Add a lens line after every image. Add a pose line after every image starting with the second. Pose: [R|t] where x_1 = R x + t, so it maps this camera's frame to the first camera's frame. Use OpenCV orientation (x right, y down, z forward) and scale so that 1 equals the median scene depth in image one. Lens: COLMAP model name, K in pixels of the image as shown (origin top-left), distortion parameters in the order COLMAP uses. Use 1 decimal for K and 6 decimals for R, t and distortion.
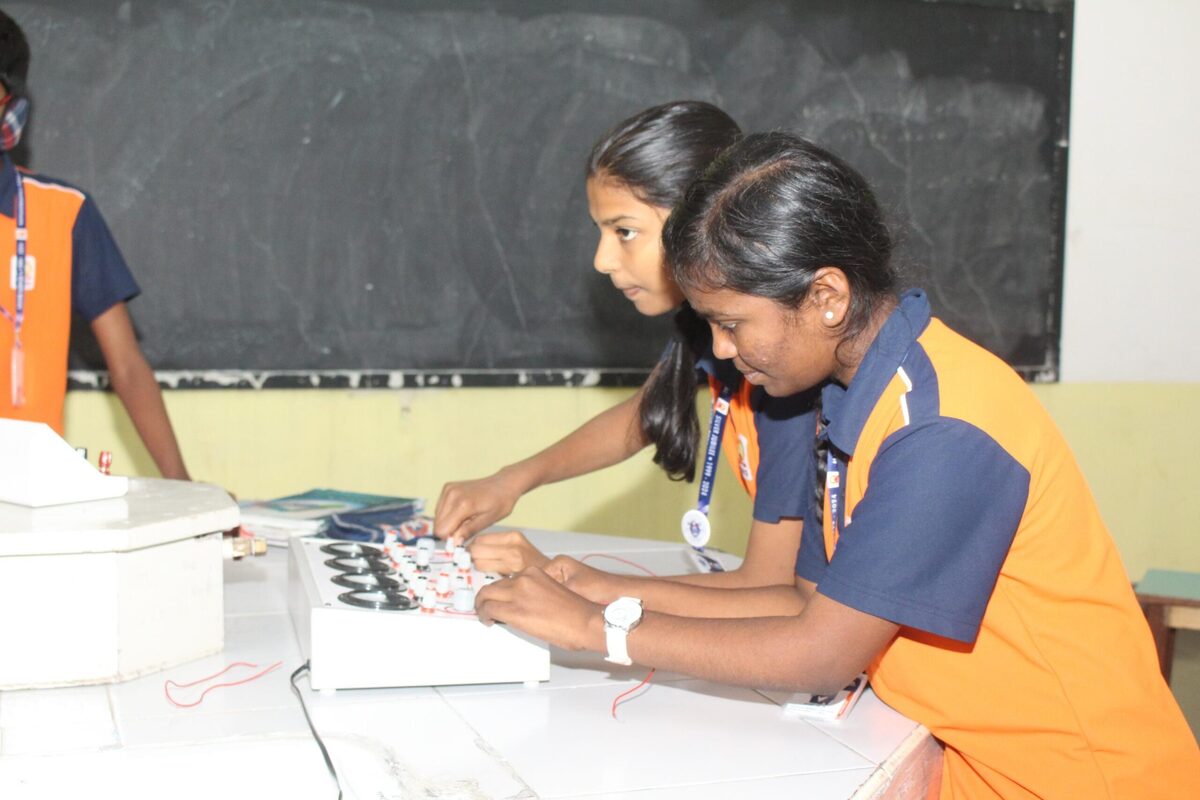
lens RADIAL K [[1652.7, 0, 610.0], [0, 1652.7, 399.7], [0, 0, 1]] dist [-0.043016, 0.000000]
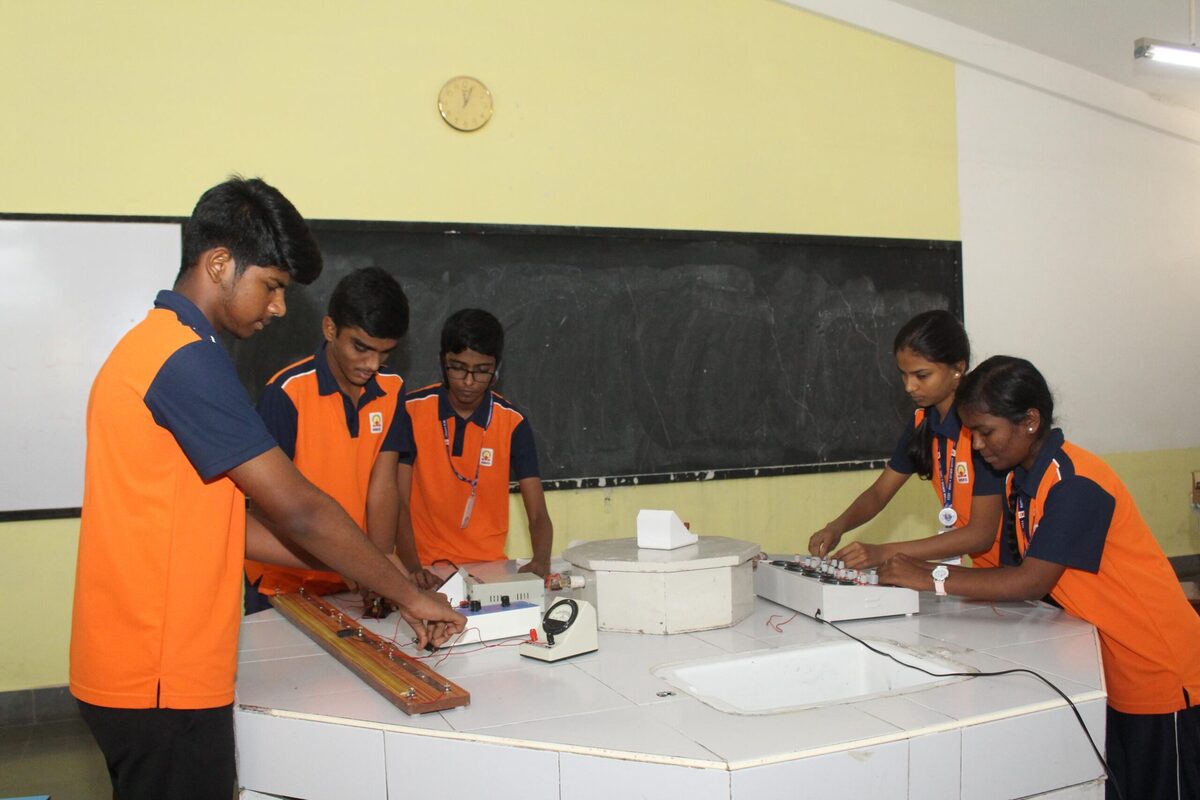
lens RADIAL K [[1171.7, 0, 596.8], [0, 1171.7, 393.3], [0, 0, 1]] dist [-0.091874, 0.000000]
pose [[0.997098, -0.049174, 0.058113, -0.199273], [0.053969, 0.994999, -0.084046, -0.002094], [-0.053690, 0.086939, 0.994766, -0.205319]]
